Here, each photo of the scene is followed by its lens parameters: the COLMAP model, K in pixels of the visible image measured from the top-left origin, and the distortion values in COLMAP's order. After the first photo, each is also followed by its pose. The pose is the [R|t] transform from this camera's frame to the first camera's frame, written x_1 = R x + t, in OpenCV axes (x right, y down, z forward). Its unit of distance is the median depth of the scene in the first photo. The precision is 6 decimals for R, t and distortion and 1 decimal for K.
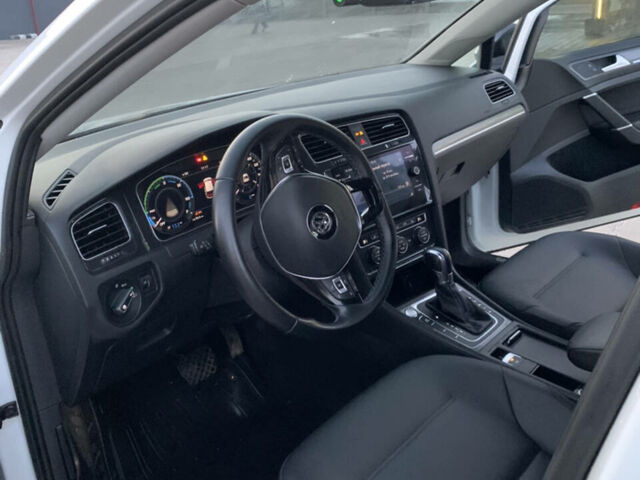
lens RADIAL K [[644.8, 0, 320.0], [0, 644.8, 240.0], [0, 0, 1]] dist [0.055281, -0.144691]
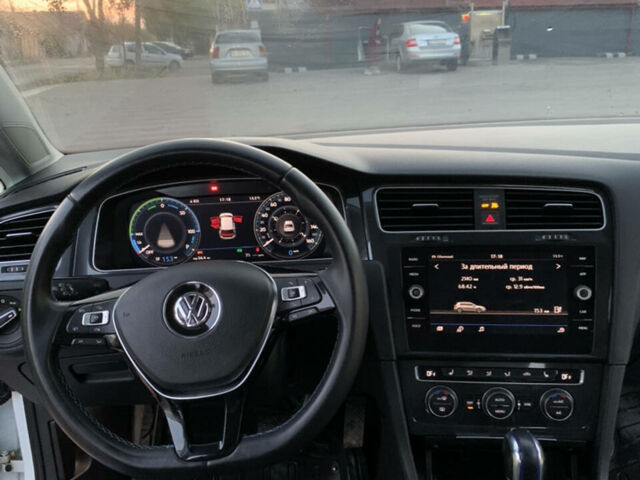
lens RADIAL K [[644.8, 0, 320.0], [0, 644.8, 240.0], [0, 0, 1]] dist [0.055281, -0.144691]
pose [[0.657631, 0.258838, -0.707478, 0.478461], [-0.278309, 0.956160, 0.091120, -0.173781], [0.700047, 0.136974, 0.700837, 0.554361]]
